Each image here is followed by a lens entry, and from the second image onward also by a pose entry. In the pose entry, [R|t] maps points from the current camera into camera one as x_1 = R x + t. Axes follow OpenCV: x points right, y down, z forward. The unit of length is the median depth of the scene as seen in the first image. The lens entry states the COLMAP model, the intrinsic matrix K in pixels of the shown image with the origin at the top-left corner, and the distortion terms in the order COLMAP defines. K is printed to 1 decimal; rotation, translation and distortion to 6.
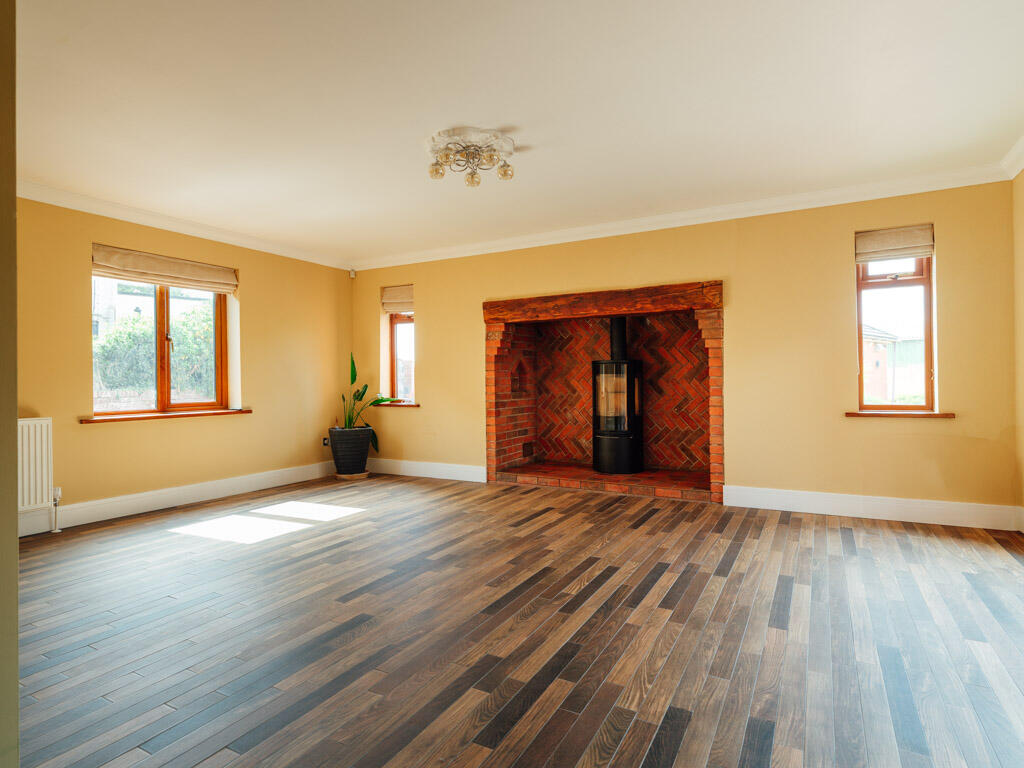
lens RADIAL K [[560.7, 0, 512.0], [0, 560.7, 384.0], [0, 0, 1]] dist [0.007771, 0.001362]
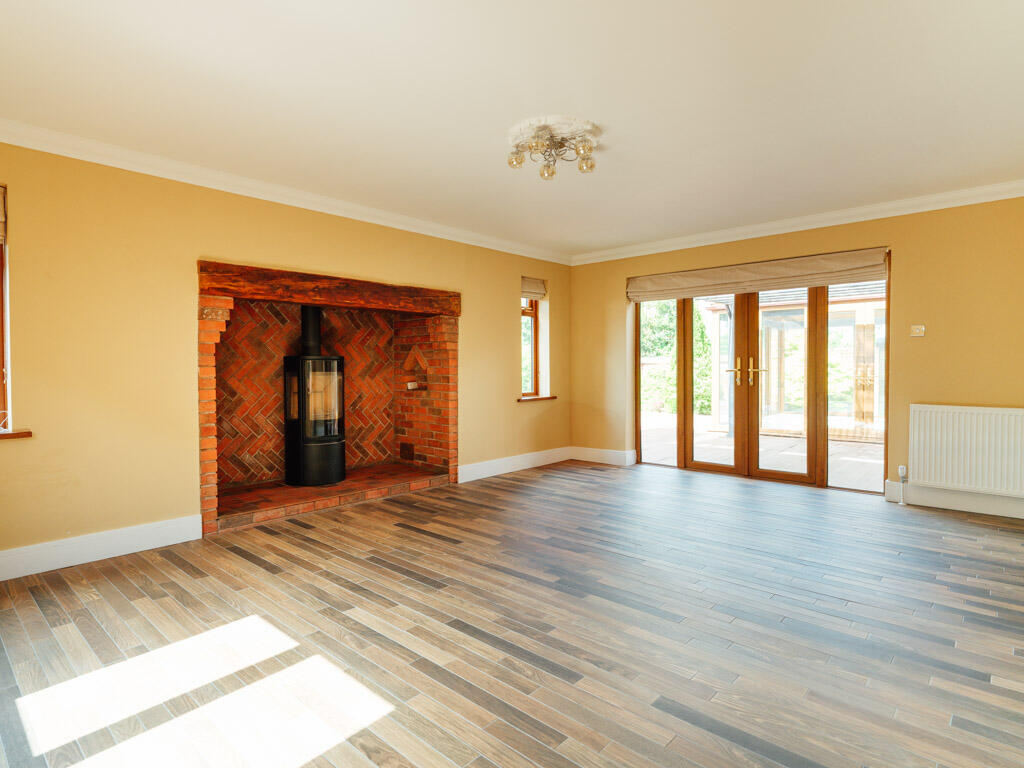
lens RADIAL K [[552.9, 0, 520.8], [0, 552.9, 388.7], [0, 0, 1]] dist [0.003690, -0.000745]
pose [[0.230631, -0.029121, 0.972605, -0.633591], [0.010125, 0.999570, 0.027528, -0.012727], [-0.972989, 0.003499, 0.230826, 0.530051]]
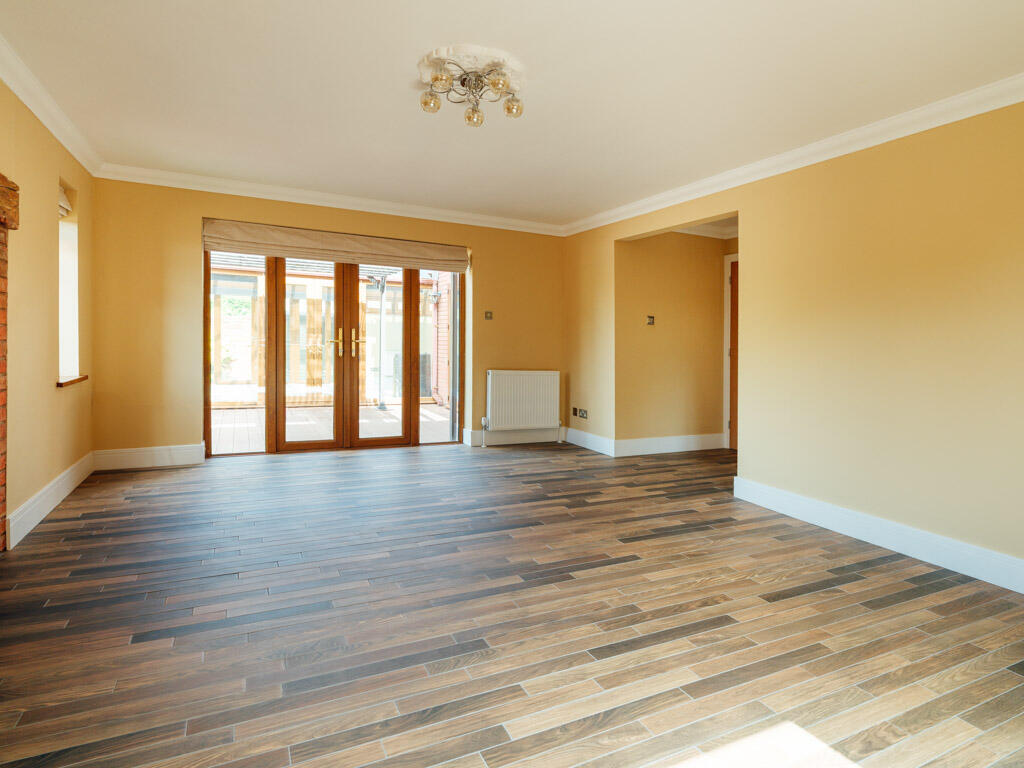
lens RADIAL K [[556.4, 0, 510.6], [0, 556.4, 367.9], [0, 0, 1]] dist [0.003012, -0.000325]
pose [[-0.812610, -0.040018, 0.581433, -0.369346], [-0.015321, 0.998762, 0.047329, -0.019400], [-0.582607, 0.029551, -0.812217, 1.032963]]
